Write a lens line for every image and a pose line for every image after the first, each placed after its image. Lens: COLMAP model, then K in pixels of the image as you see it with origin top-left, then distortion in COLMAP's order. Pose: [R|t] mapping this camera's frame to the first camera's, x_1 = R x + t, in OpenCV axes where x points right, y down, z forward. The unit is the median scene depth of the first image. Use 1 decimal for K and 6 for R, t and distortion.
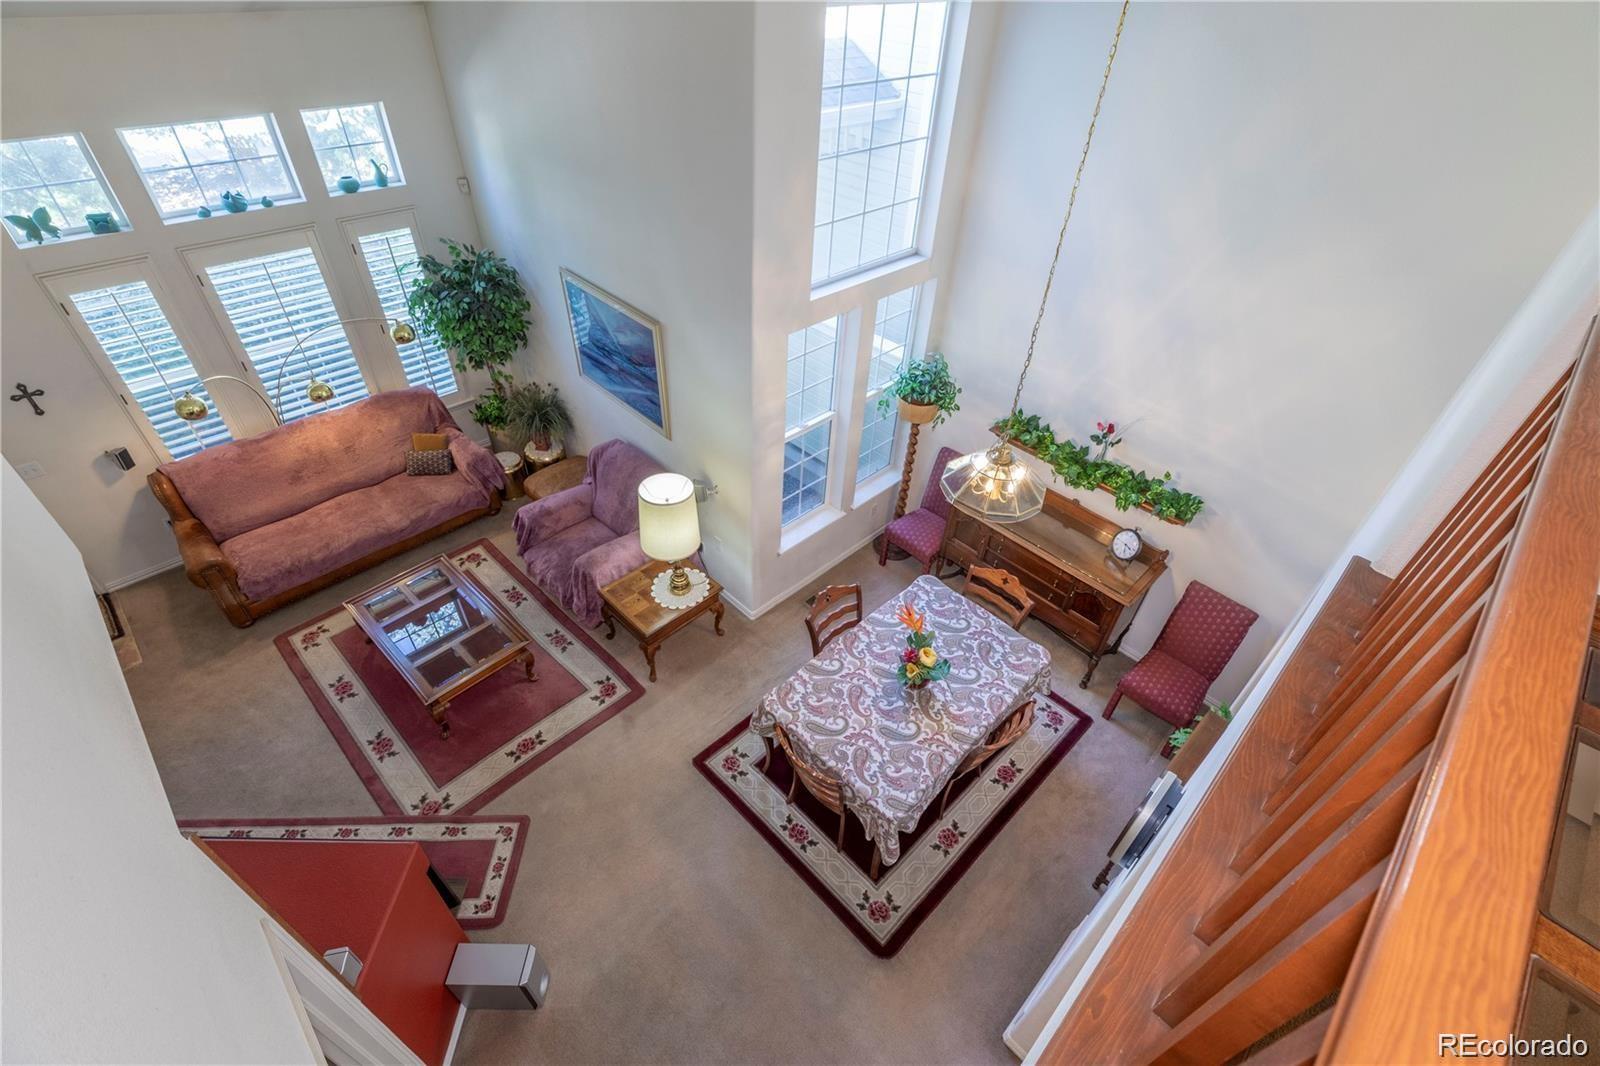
lens RADIAL K [[722.4, 0, 786.8], [0, 722.4, 506.5], [0, 0, 1]] dist [0.008206, -0.001540]
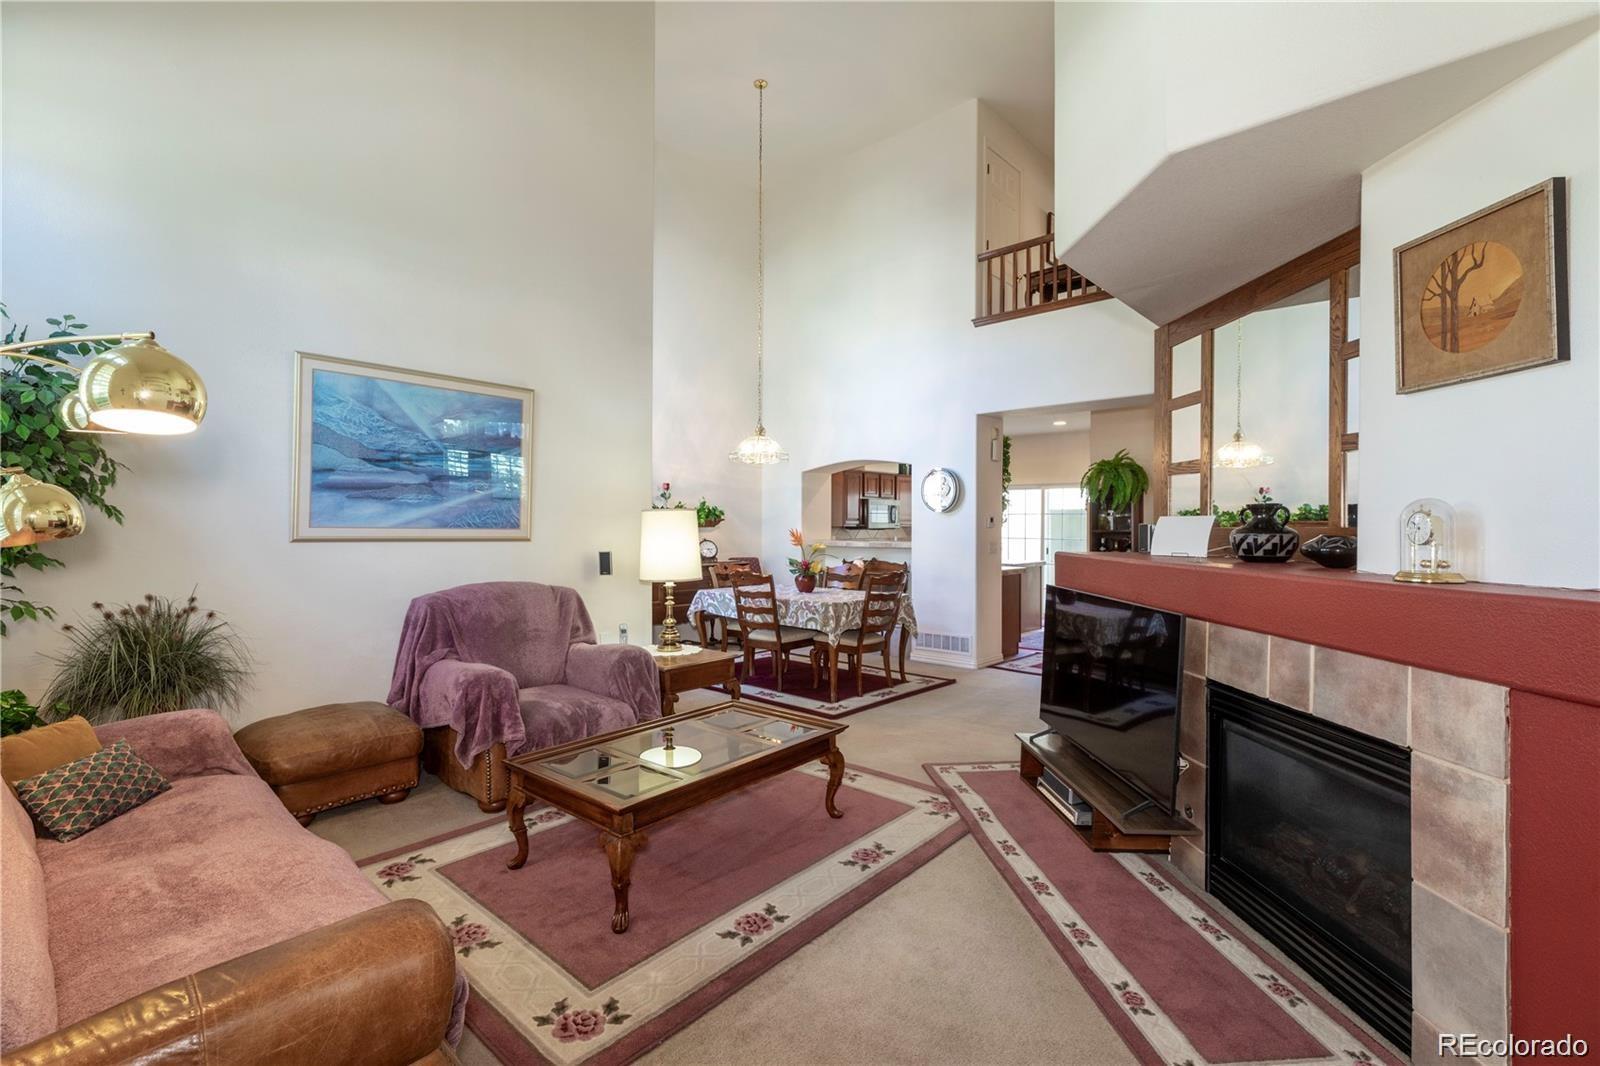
lens RADIAL K [[722.4, 0, 804.6], [0, 722.4, 524.0], [0, 0, 1]] dist [0.008206, -0.001540]
pose [[-0.072543, -0.028488, 0.996958, -1.154830], [0.625957, 0.776909, 0.067748, 0.036389], [-0.776476, 0.628968, -0.038527, 0.892322]]
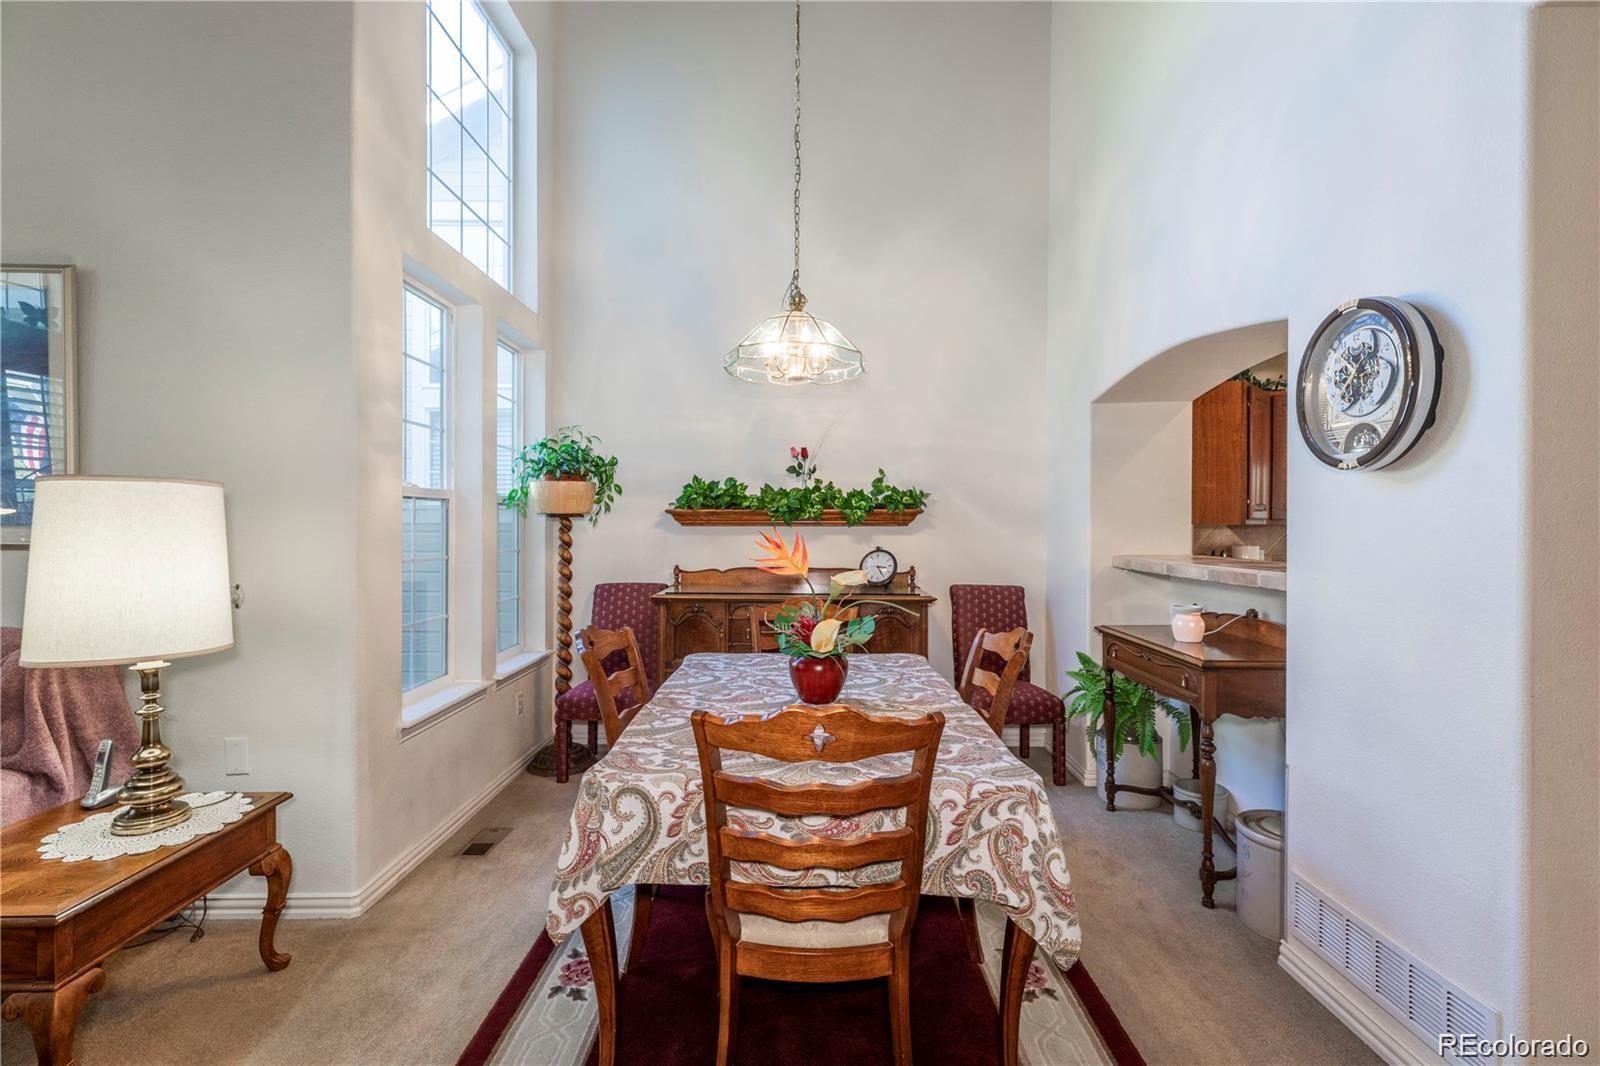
lens RADIAL K [[722.4, 0, 795.0], [0, 722.4, 523.5], [0, 0, 1]] dist [0.008206, -0.001540]
pose [[0.700046, -0.031105, 0.713420, -0.195289], [0.466149, 0.776733, -0.423546, 0.332715], [-0.540962, 0.629062, 0.558249, 0.574684]]
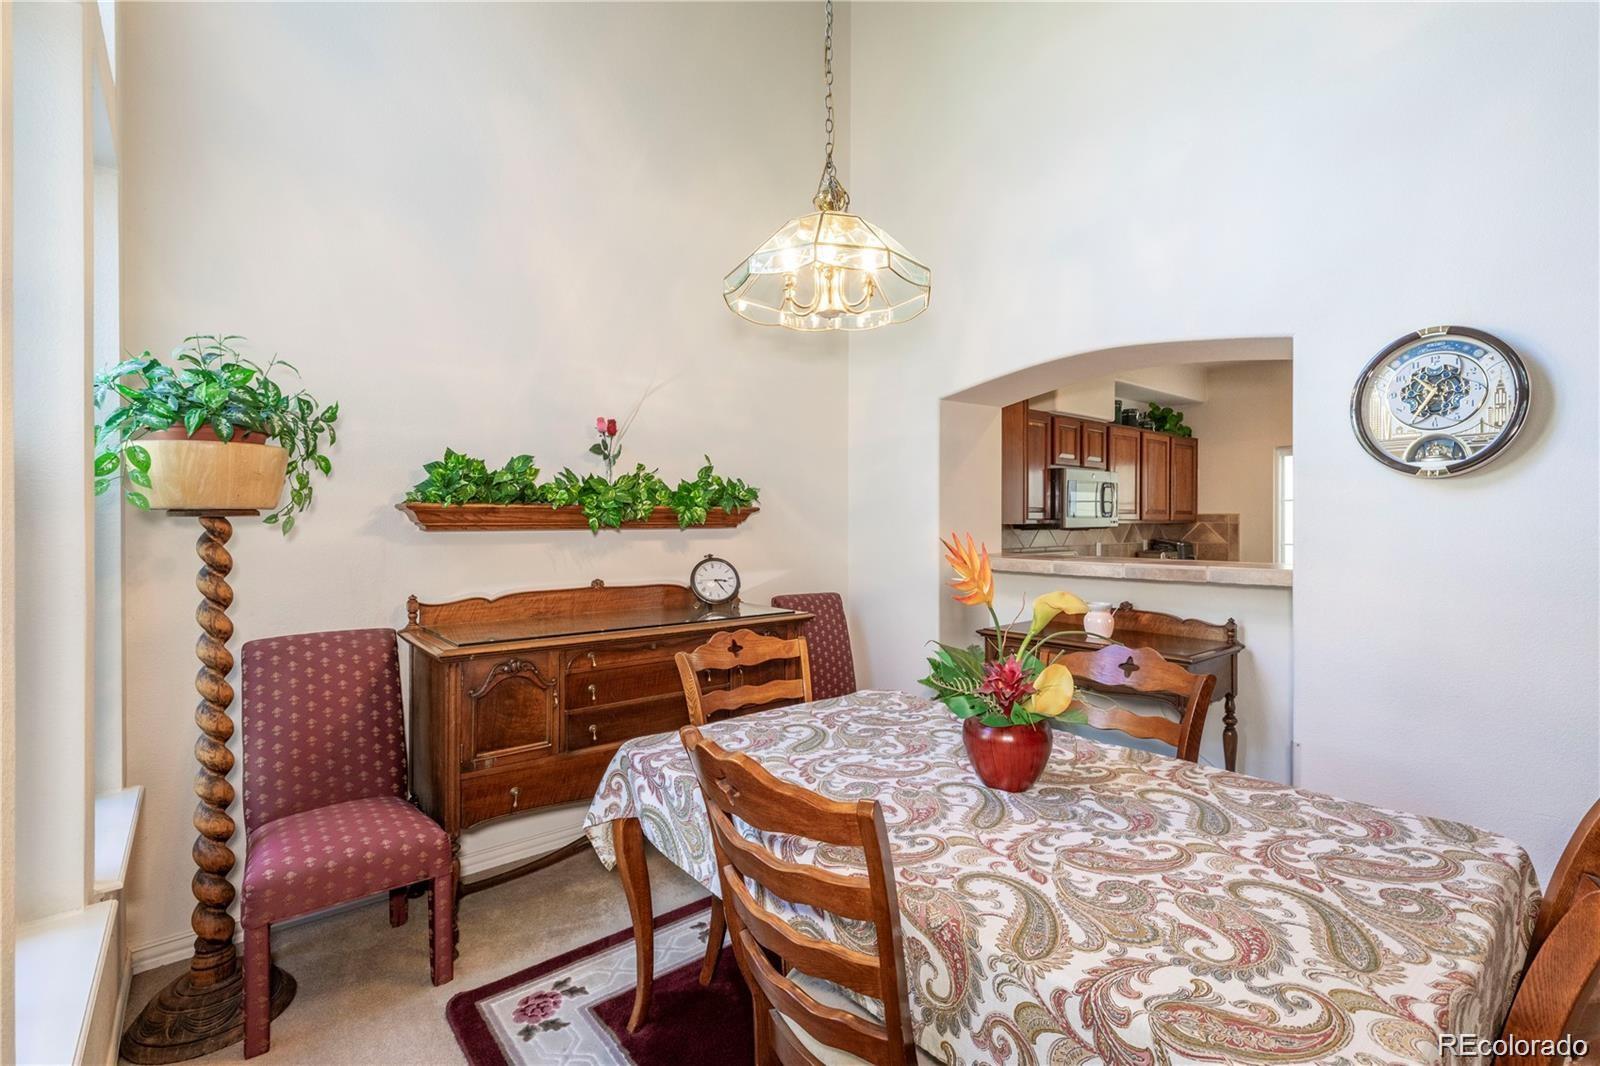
lens RADIAL K [[722.4, 0, 791.8], [0, 722.4, 530.1], [0, 0, 1]] dist [0.008206, -0.001540]
pose [[0.076669, -0.040923, 0.996216, -0.178985], [0.631886, 0.774880, -0.016799, 0.074559], [-0.771260, 0.630783, 0.085268, 0.891789]]
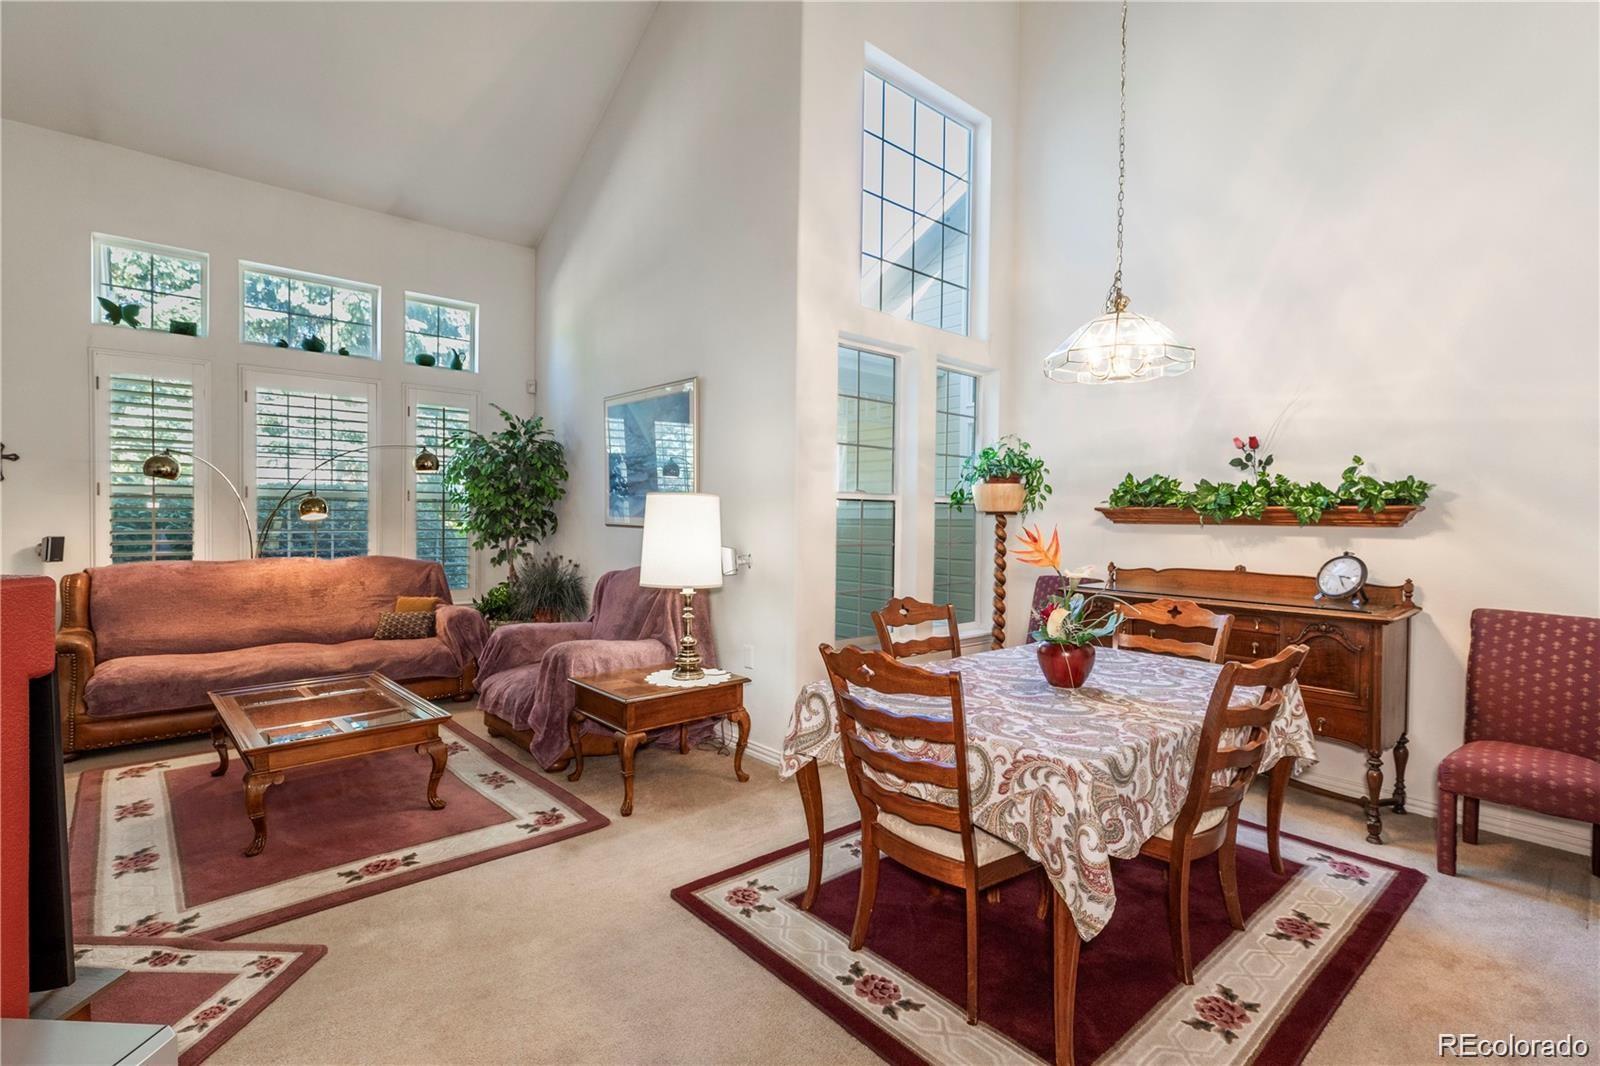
lens RADIAL K [[722.4, 0, 793.9], [0, 722.4, 518.1], [0, 0, 1]] dist [0.008206, -0.001540]
pose [[0.997893, -0.020953, -0.061397, -0.002070], [-0.022514, 0.775738, -0.630653, 0.468702], [0.060842, 0.630707, 0.773632, 0.418344]]
